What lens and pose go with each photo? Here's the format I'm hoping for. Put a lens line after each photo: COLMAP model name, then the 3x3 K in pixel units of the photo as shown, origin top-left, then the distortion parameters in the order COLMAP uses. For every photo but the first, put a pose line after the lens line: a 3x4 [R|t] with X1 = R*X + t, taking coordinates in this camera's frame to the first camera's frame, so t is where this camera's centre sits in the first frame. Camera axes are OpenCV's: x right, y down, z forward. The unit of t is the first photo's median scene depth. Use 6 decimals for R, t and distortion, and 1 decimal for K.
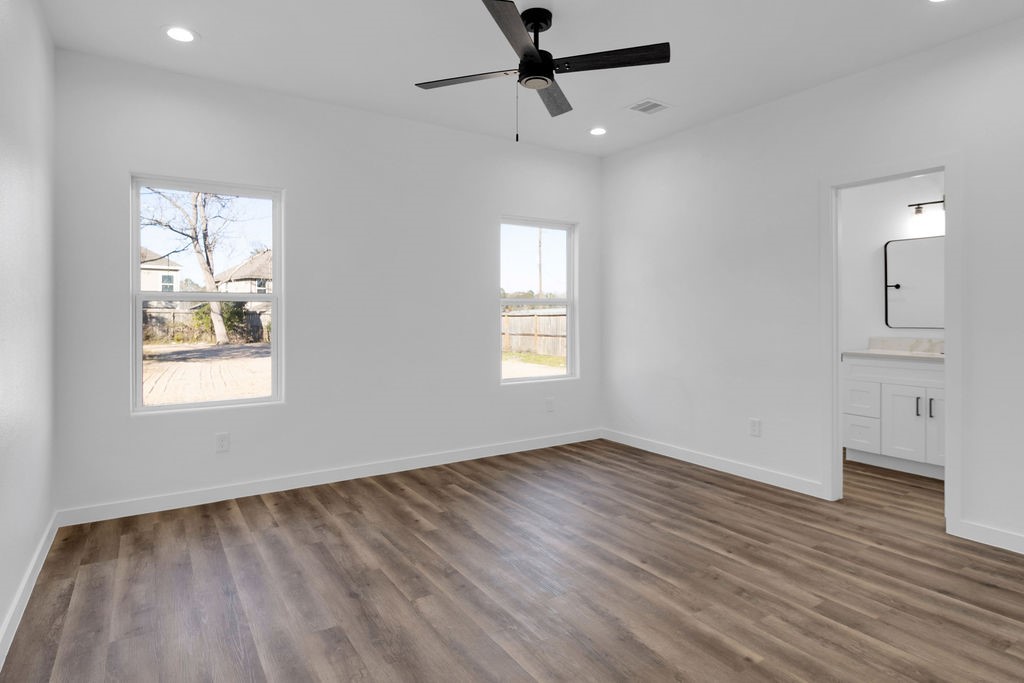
lens RADIAL K [[562.6, 0, 509.3], [0, 562.6, 312.7], [0, 0, 1]] dist [-0.000280, -0.001022]
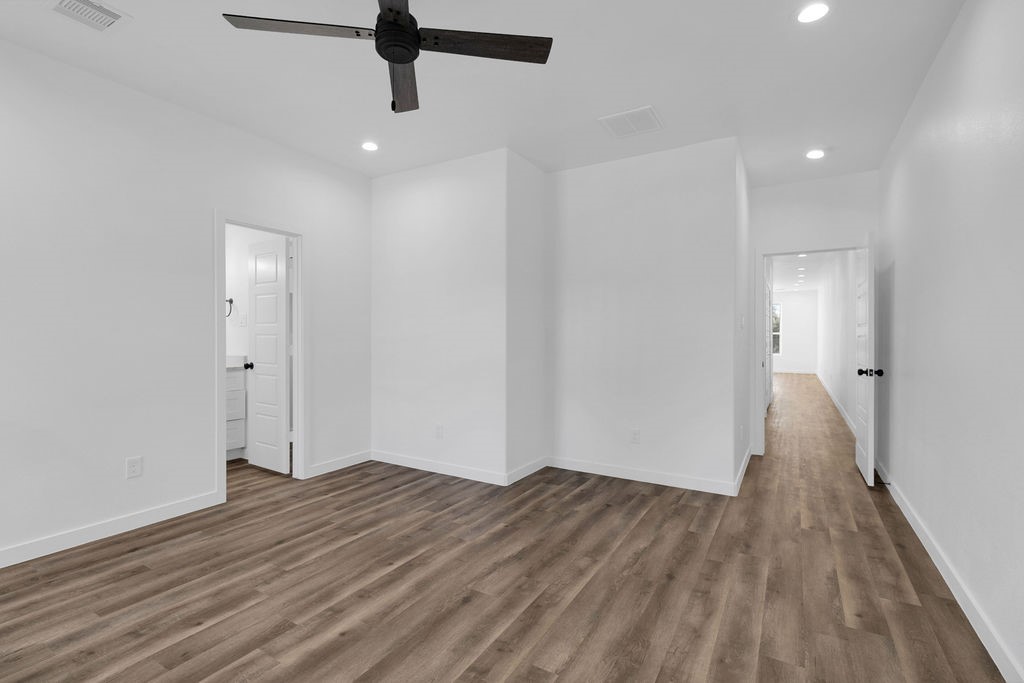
lens RADIAL K [[474.2, 0, 511.3], [0, 474.2, 337.3], [0, 0, 1]] dist [0.004298, -0.000393]
pose [[-0.441164, -0.007385, 0.897396, -0.633625], [-0.002247, 0.999972, 0.007125, 0.002642], [-0.897424, 0.001127, -0.441168, 1.120961]]
